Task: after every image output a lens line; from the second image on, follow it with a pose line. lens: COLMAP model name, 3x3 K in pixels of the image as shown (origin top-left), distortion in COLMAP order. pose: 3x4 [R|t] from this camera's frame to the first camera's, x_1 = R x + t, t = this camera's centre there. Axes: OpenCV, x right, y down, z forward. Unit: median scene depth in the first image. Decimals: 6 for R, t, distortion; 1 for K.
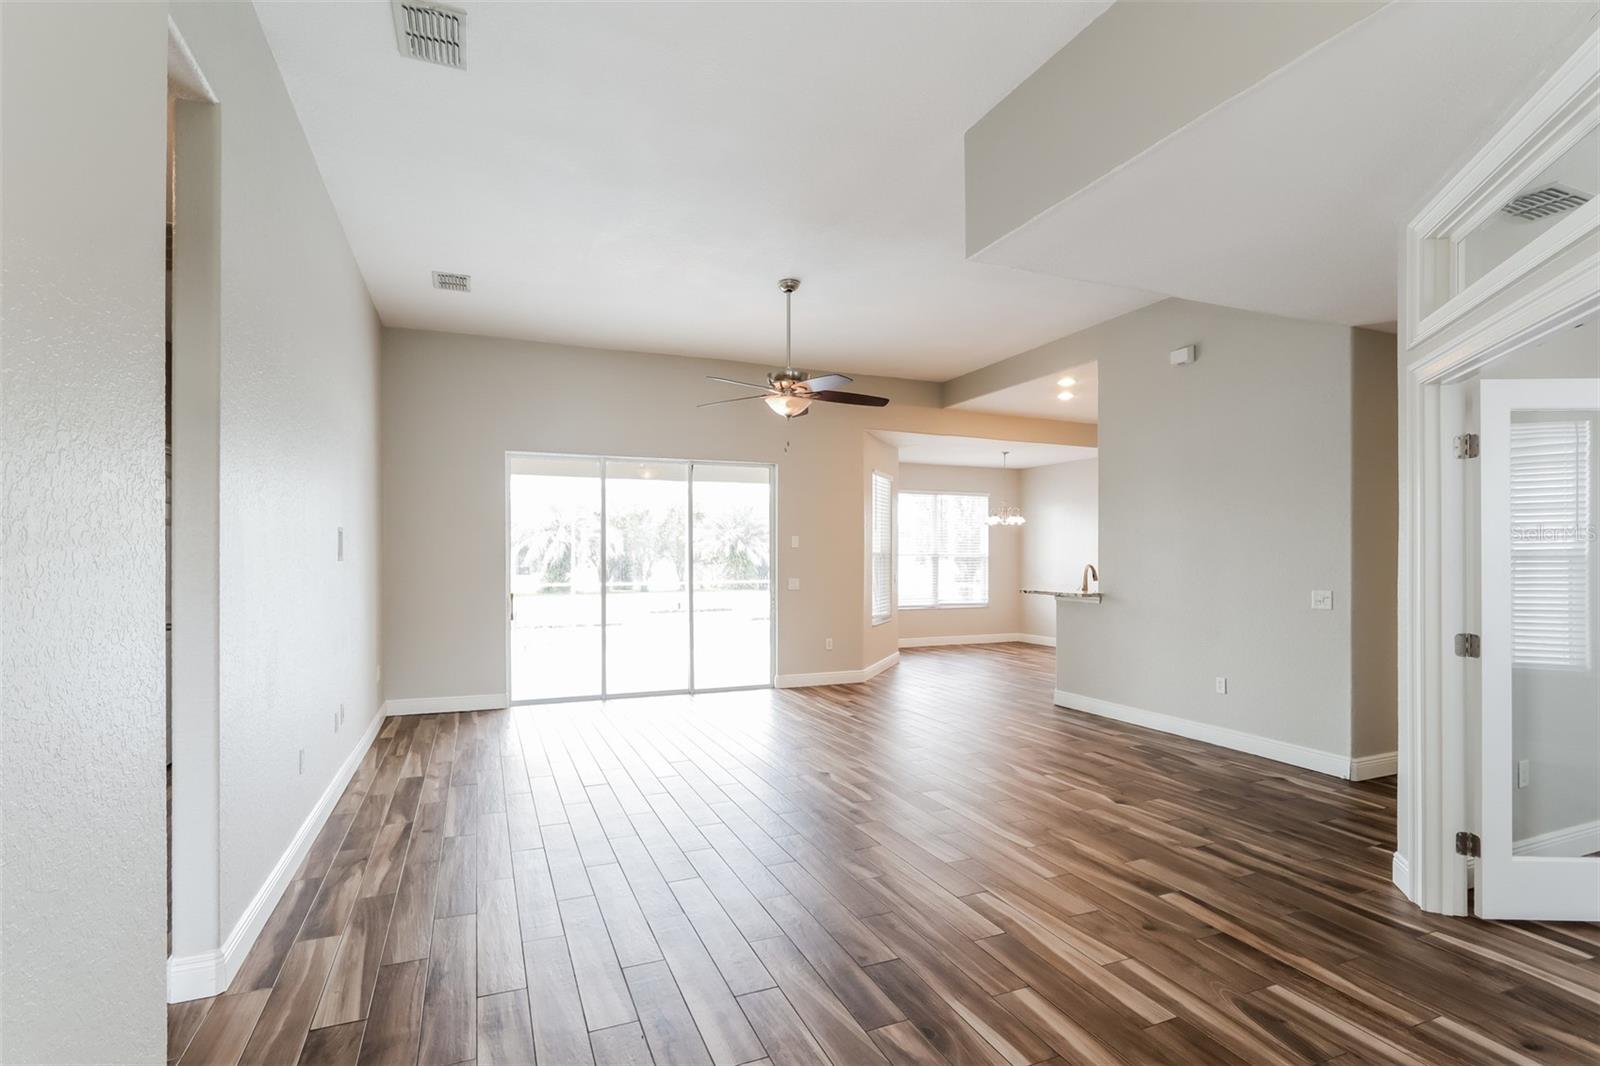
lens RADIAL K [[752.8, 0, 798.1], [0, 752.8, 550.4], [0, 0, 1]] dist [-0.004454, -0.000085]
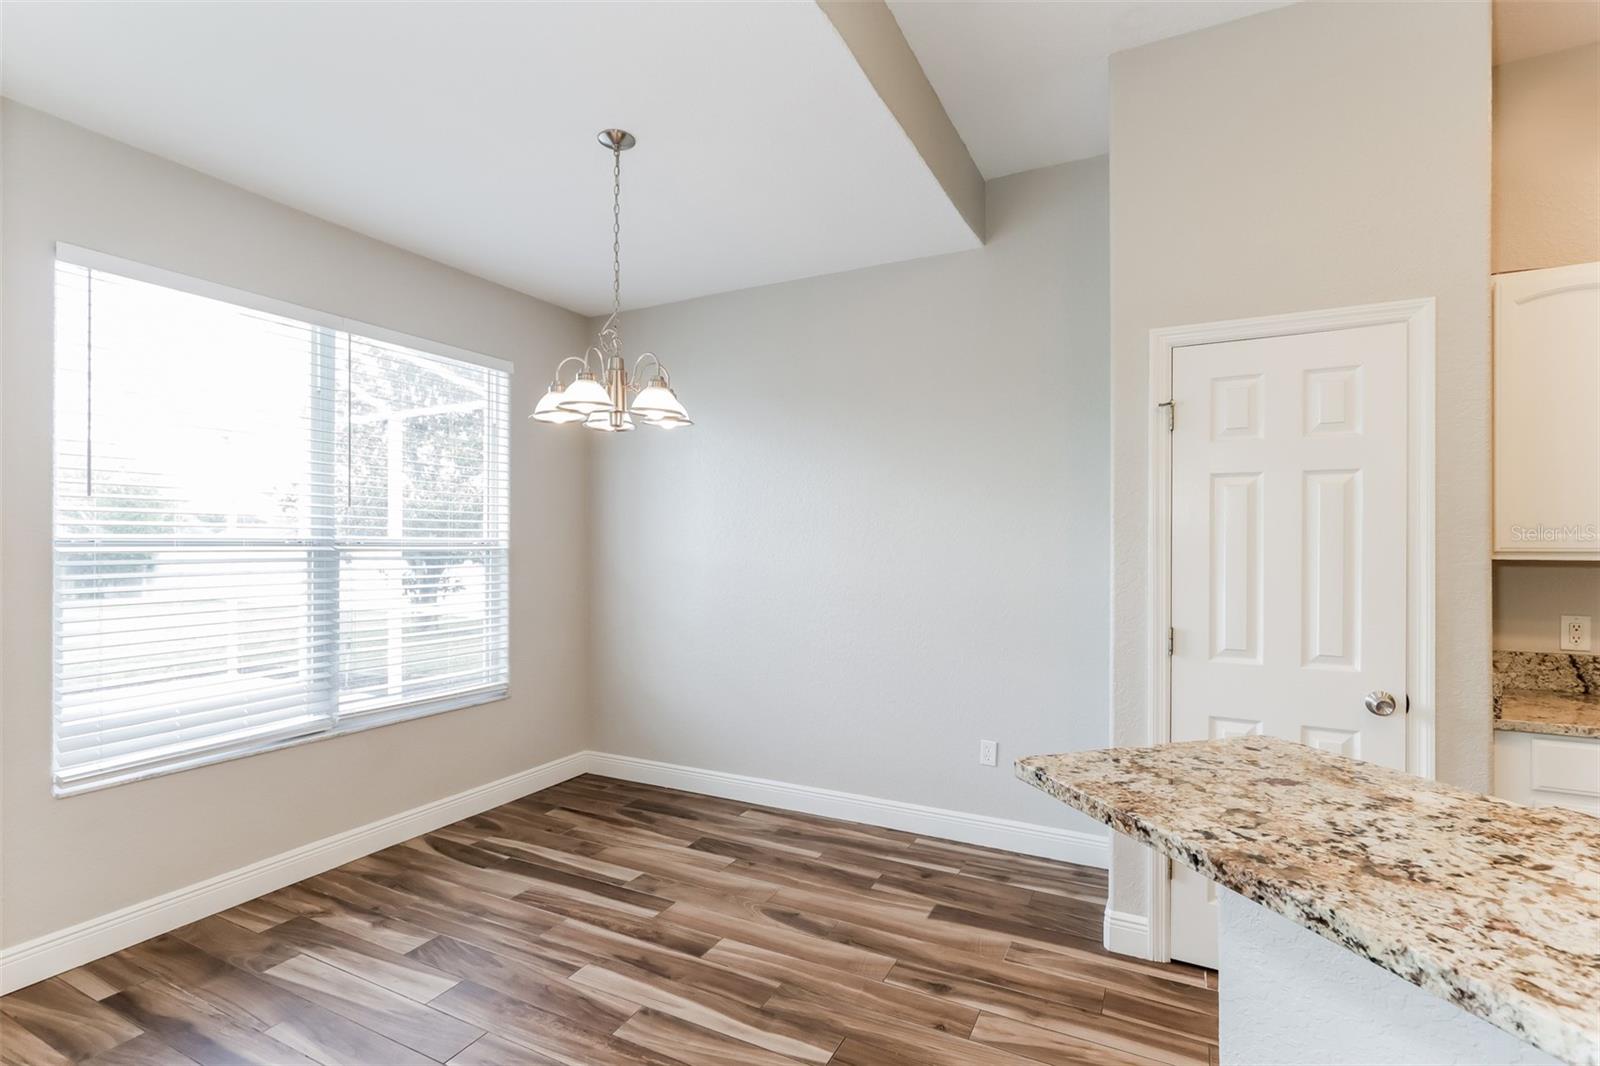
lens RADIAL K [[752.8, 0, 798.1], [0, 752.8, 550.4], [0, 0, 1]] dist [-0.004454, -0.000085]
pose [[0.772824, -0.006857, 0.634583, 0.353977], [-0.001659, 0.999916, 0.012824, 0.010672], [-0.634618, -0.010963, 0.772748, 1.682288]]
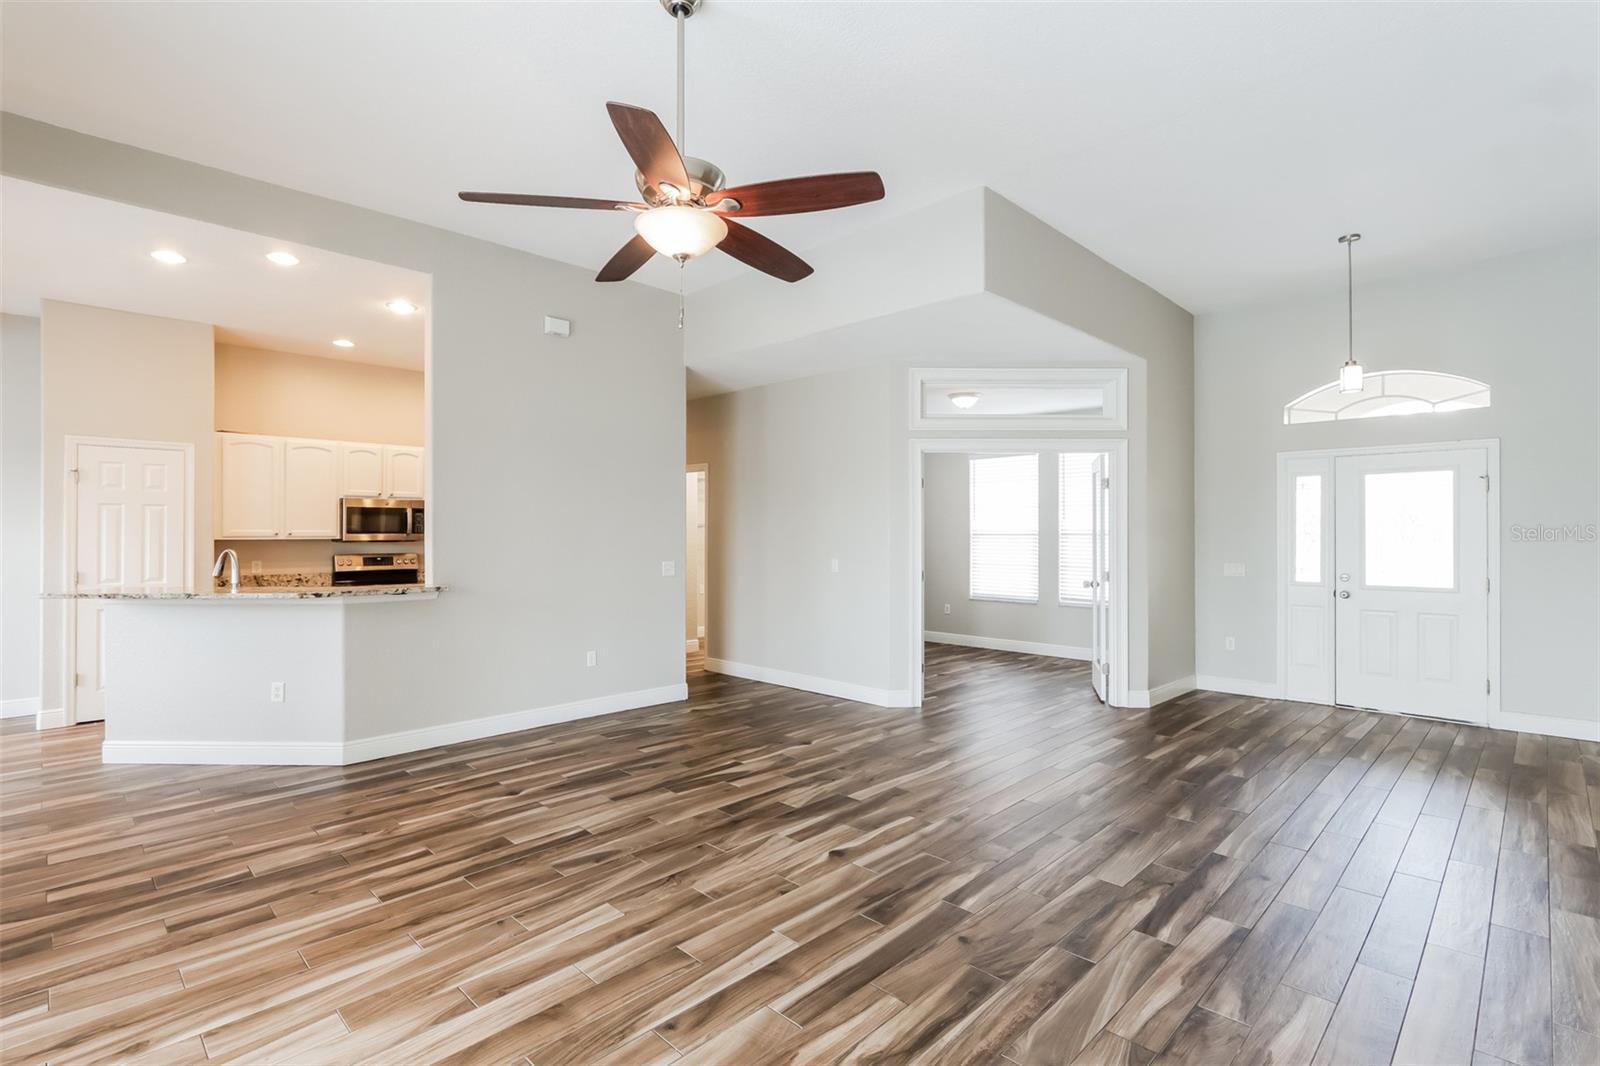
lens RADIAL K [[761.2, 0, 787.1], [0, 761.2, 532.7], [0, 0, 1]] dist [-0.002670, 0.000098]
pose [[-0.367141, -0.001115, 0.930165, -0.611531], [-0.007464, 0.999971, -0.001747, 0.004252], [-0.930135, -0.007584, -0.367139, 1.330462]]
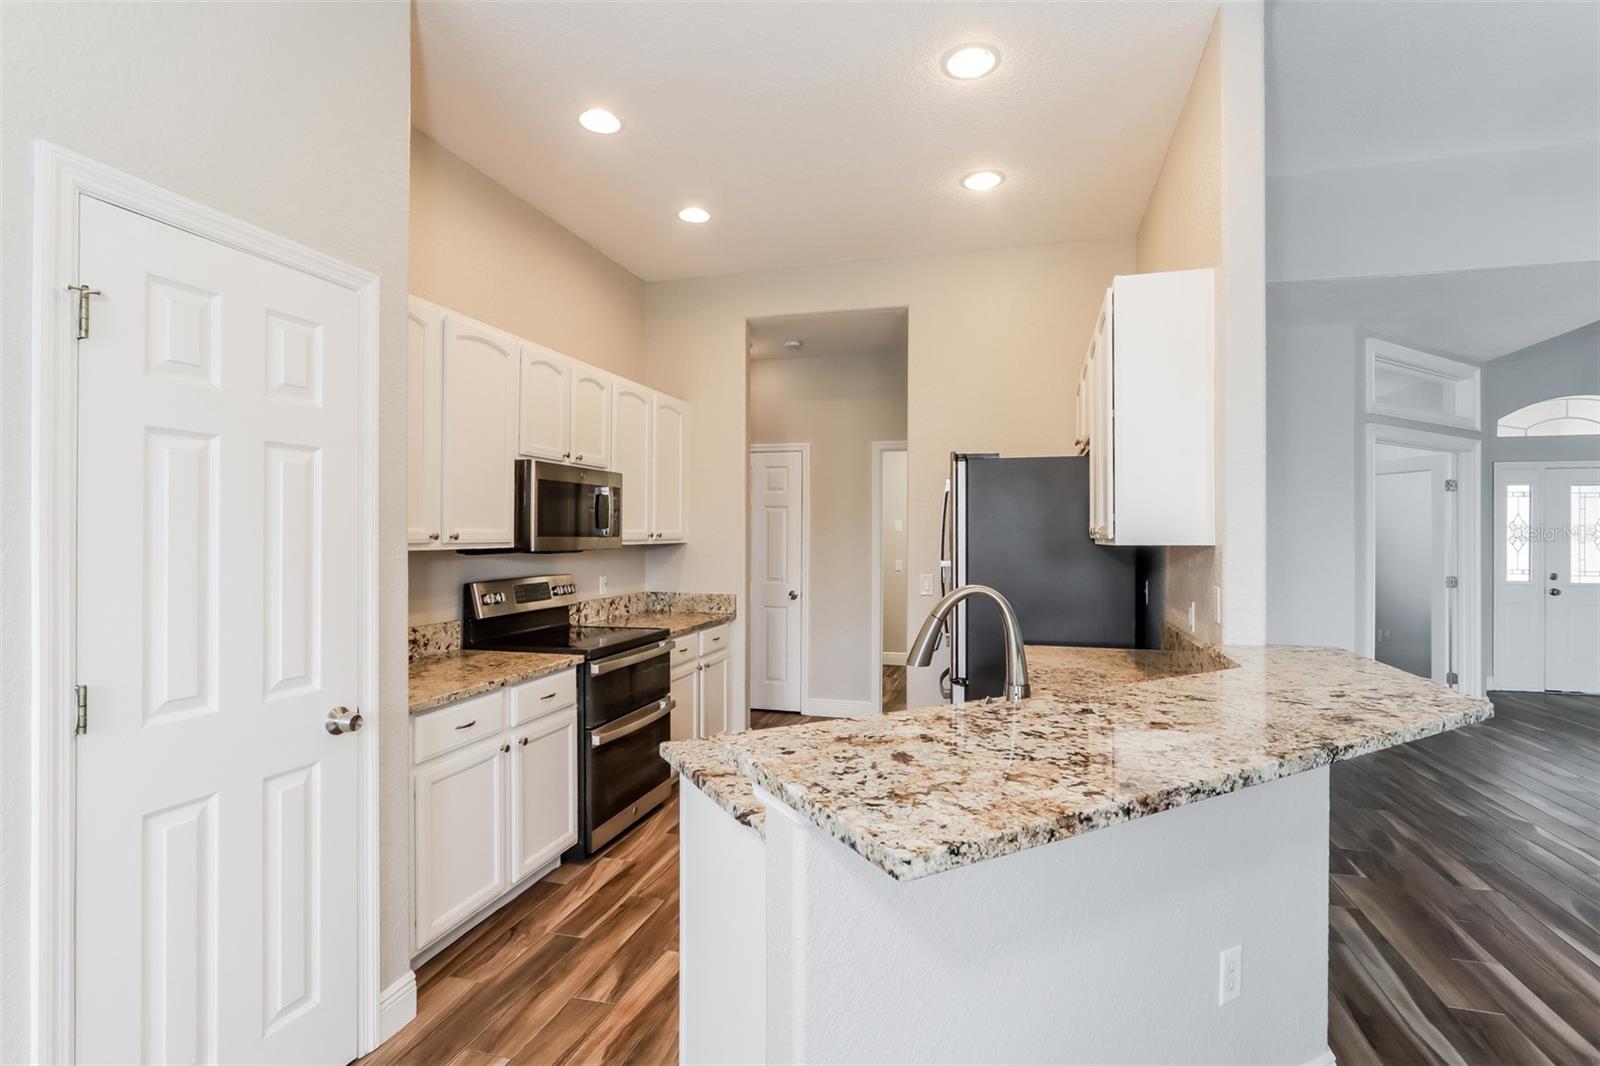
lens RADIAL K [[761.2, 0, 787.1], [0, 761.2, 532.7], [0, 0, 1]] dist [-0.002670, 0.000098]
pose [[-0.790142, -0.000202, 0.612924, 0.488482], [-0.007572, 0.999927, -0.009431, 0.011357], [-0.612877, -0.012093, -0.790086, 1.994646]]
